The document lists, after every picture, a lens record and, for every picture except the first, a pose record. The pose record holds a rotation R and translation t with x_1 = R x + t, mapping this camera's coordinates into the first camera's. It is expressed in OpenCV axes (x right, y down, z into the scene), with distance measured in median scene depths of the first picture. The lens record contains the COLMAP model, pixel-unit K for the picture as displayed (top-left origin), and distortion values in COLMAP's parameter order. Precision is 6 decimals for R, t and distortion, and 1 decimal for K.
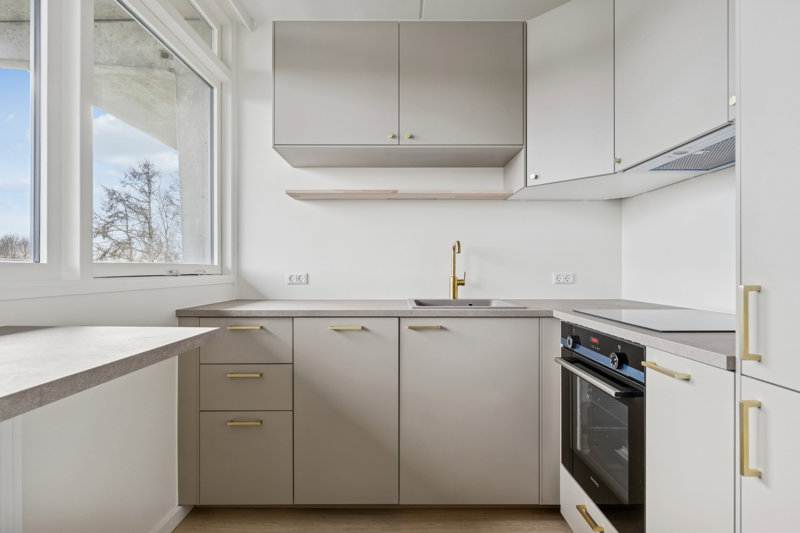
lens RADIAL K [[420.0, 0, 400.0], [0, 420.0, 266.5], [0, 0, 1]] dist [-0.001569, -0.000041]
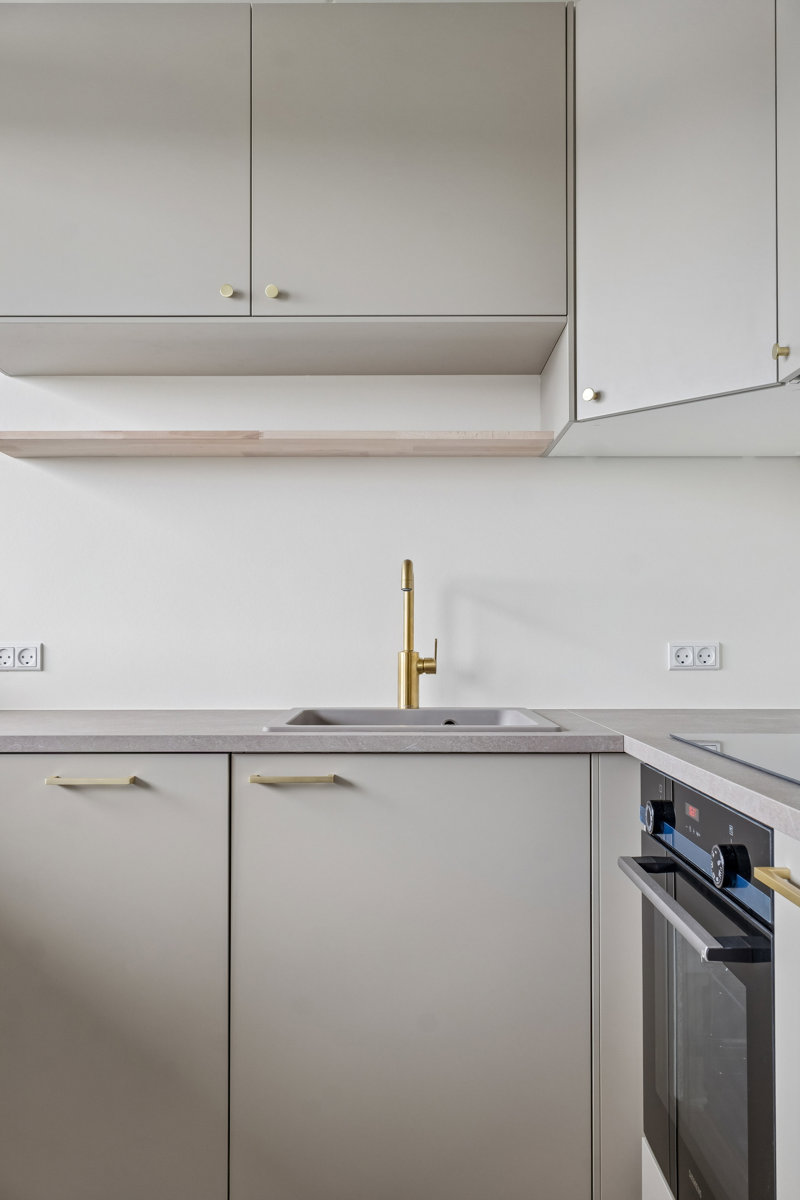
lens RADIAL K [[1035.7, 0, 399.7], [0, 1035.7, 617.2], [0, 0, 1]] dist [0.004572, -0.000379]
pose [[0.999987, -0.000754, -0.005062, 0.147684], [0.000680, 0.999893, -0.014624, 0.007729], [0.005073, 0.014620, 0.999880, 0.034012]]
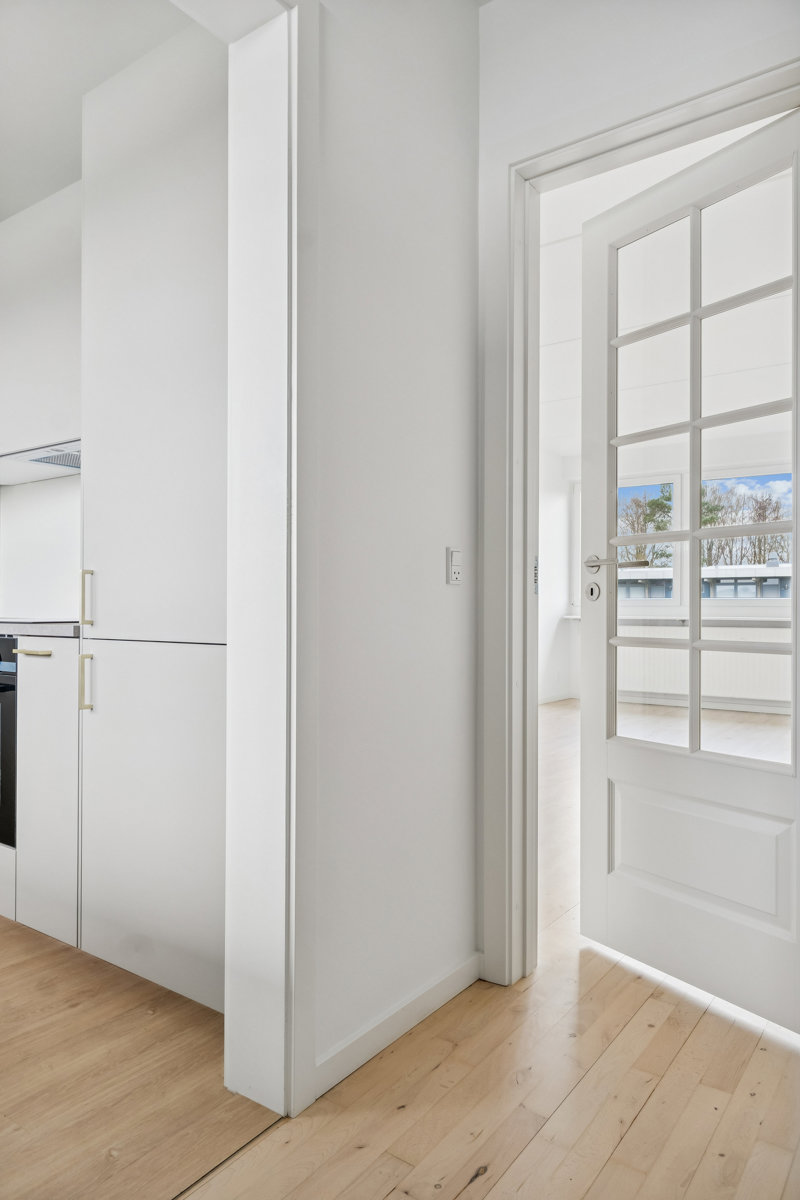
lens RADIAL K [[781.8, 0, 400.0], [0, 781.8, 600.0], [0, 0, 1]] dist [0.001700, 0.000960]
pose [[0.586673, 0.004894, 0.809809, -0.249646], [-0.007258, 0.999973, -0.000784, 0.055531], [-0.809791, -0.005418, 0.586693, -0.526376]]
